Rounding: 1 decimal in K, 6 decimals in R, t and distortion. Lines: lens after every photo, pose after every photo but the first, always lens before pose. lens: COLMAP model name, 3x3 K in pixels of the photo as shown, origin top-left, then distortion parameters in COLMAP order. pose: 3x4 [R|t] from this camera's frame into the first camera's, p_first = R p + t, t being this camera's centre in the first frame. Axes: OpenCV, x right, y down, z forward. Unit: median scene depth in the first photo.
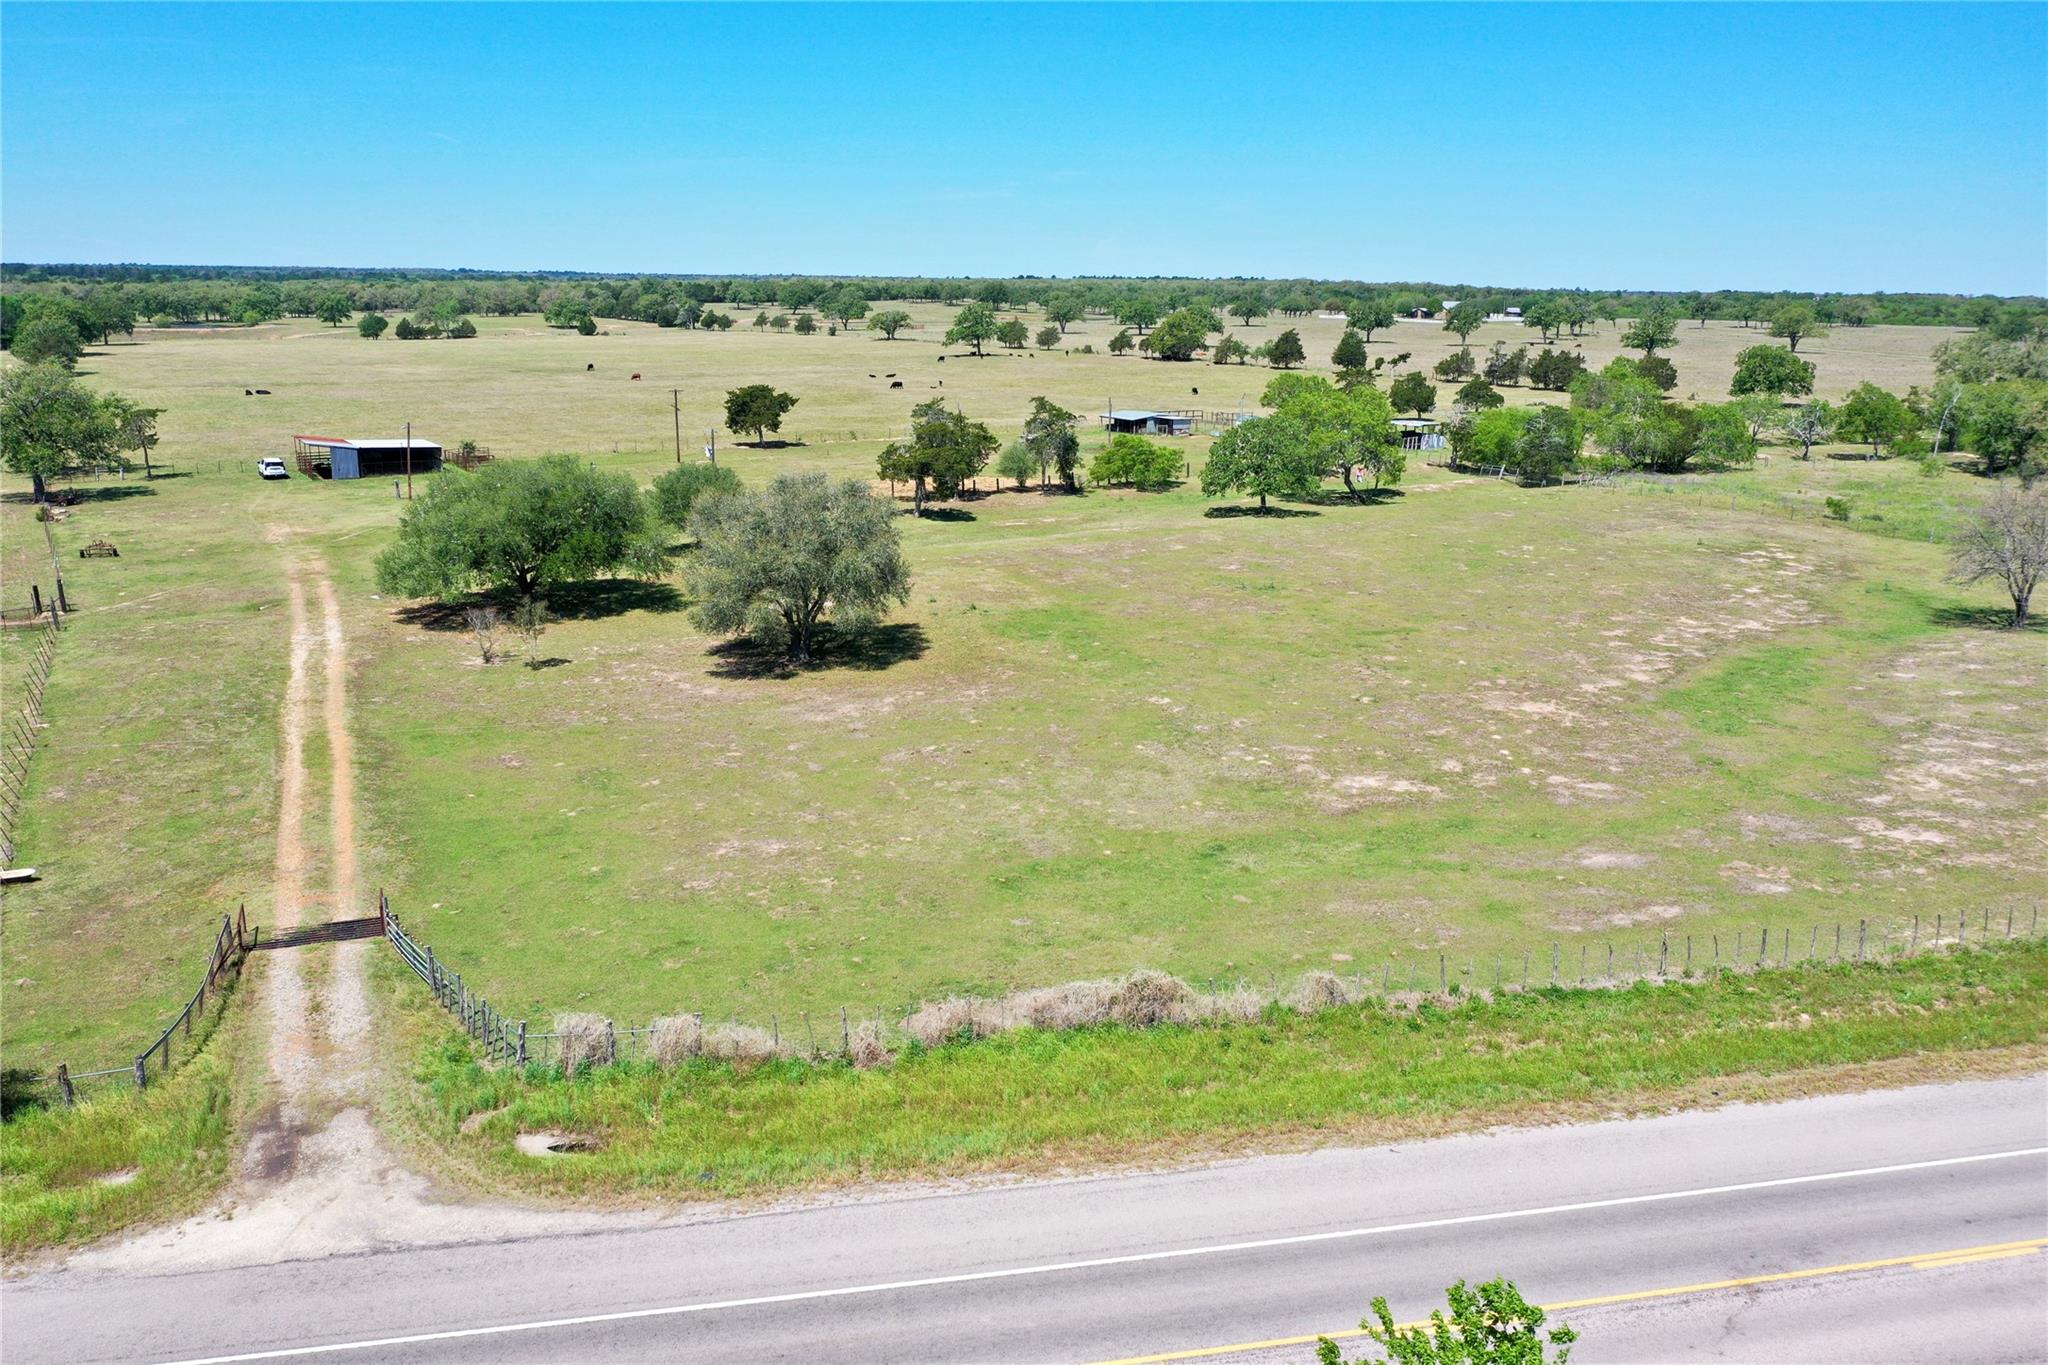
lens RADIAL K [[1600.7, 0, 1023.8], [0, 1600.7, 676.2], [0, 0, 1]] dist [-0.004556, -0.004942]
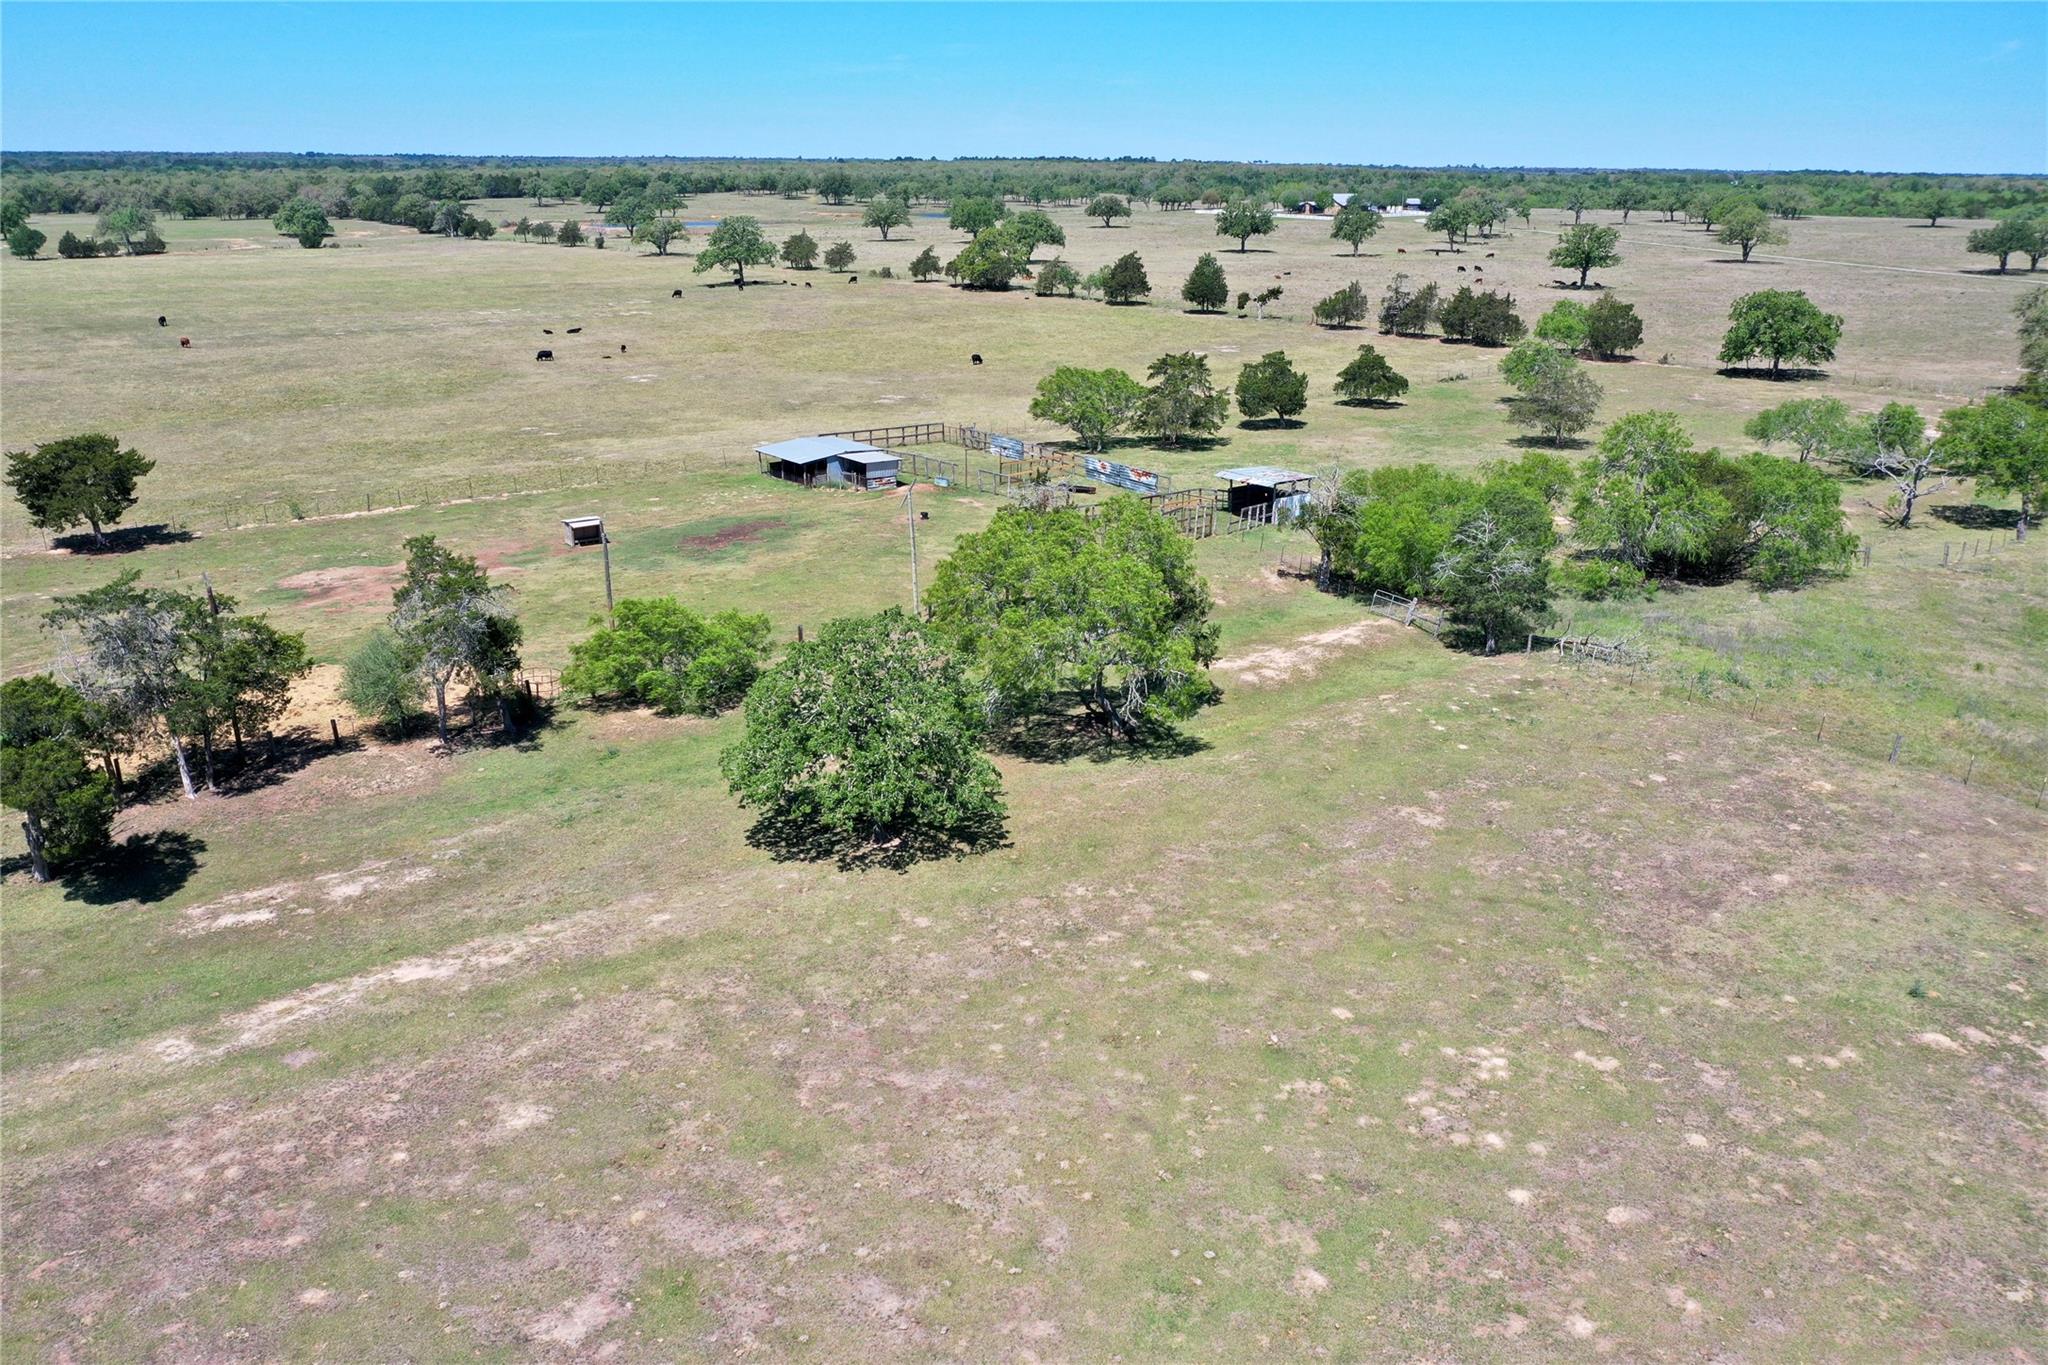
lens RADIAL K [[1600.7, 0, 1022.9], [0, 1600.7, 688.8], [0, 0, 1]] dist [-0.004556, -0.004942]
pose [[0.997979, -0.026031, 0.057973, 0.058476], [0.021453, 0.996705, 0.078229, -0.062046], [-0.059818, -0.076827, 0.995248, 0.200989]]
